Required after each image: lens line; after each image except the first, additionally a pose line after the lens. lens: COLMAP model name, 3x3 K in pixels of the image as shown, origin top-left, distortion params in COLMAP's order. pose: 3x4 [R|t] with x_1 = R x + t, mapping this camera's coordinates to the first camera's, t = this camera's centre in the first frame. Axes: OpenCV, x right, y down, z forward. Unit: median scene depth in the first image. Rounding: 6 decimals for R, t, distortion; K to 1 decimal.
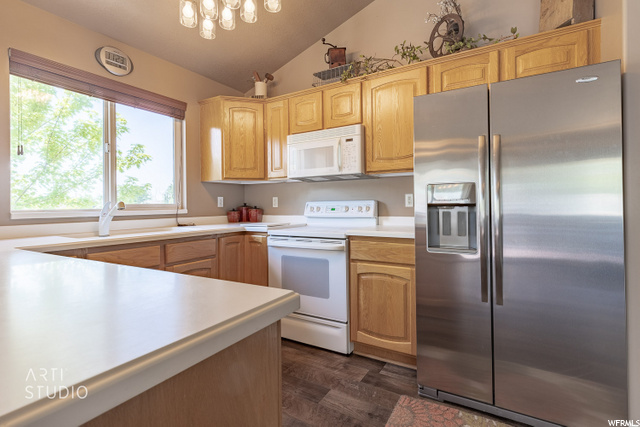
lens RADIAL K [[302.4, 0, 332.5], [0, 302.4, 202.0], [0, 0, 1]] dist [0.003477, 0.000408]
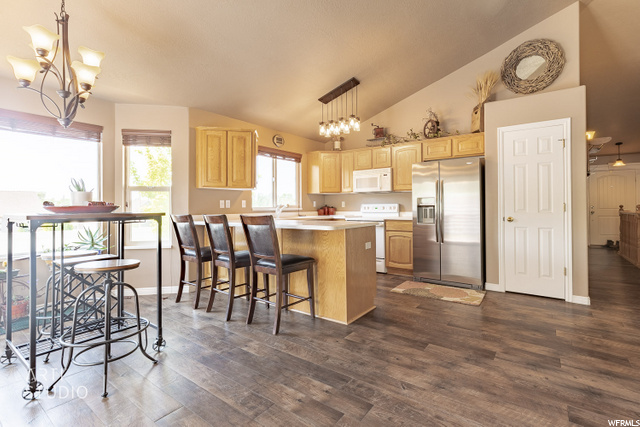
lens RADIAL K [[302.4, 0, 326.8], [0, 302.4, 201.7], [0, 0, 1]] dist [0.003477, 0.000408]
pose [[0.993003, 0.003384, -0.118042, -0.096168], [-0.004169, 0.999971, -0.006400, -0.004477], [0.118016, 0.006848, 0.992988, -1.091718]]
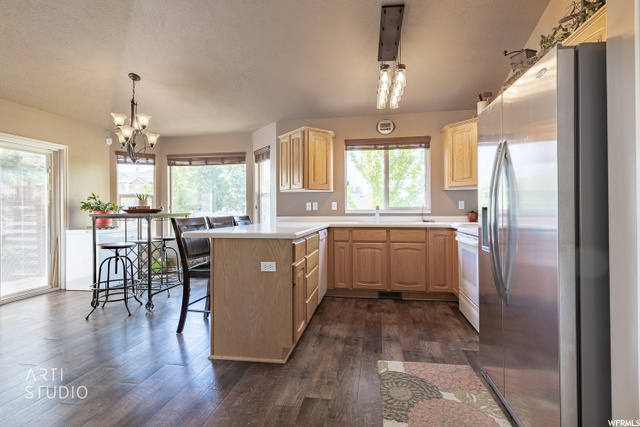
lens RADIAL K [[302.4, 0, 322.4], [0, 302.4, 208.2], [0, 0, 1]] dist [0.003477, 0.000408]
pose [[0.342342, 0.002139, -0.939573, 0.787201], [0.006048, 0.999972, 0.004480, 0.003878], [0.939556, -0.007217, 0.342319, 0.034497]]
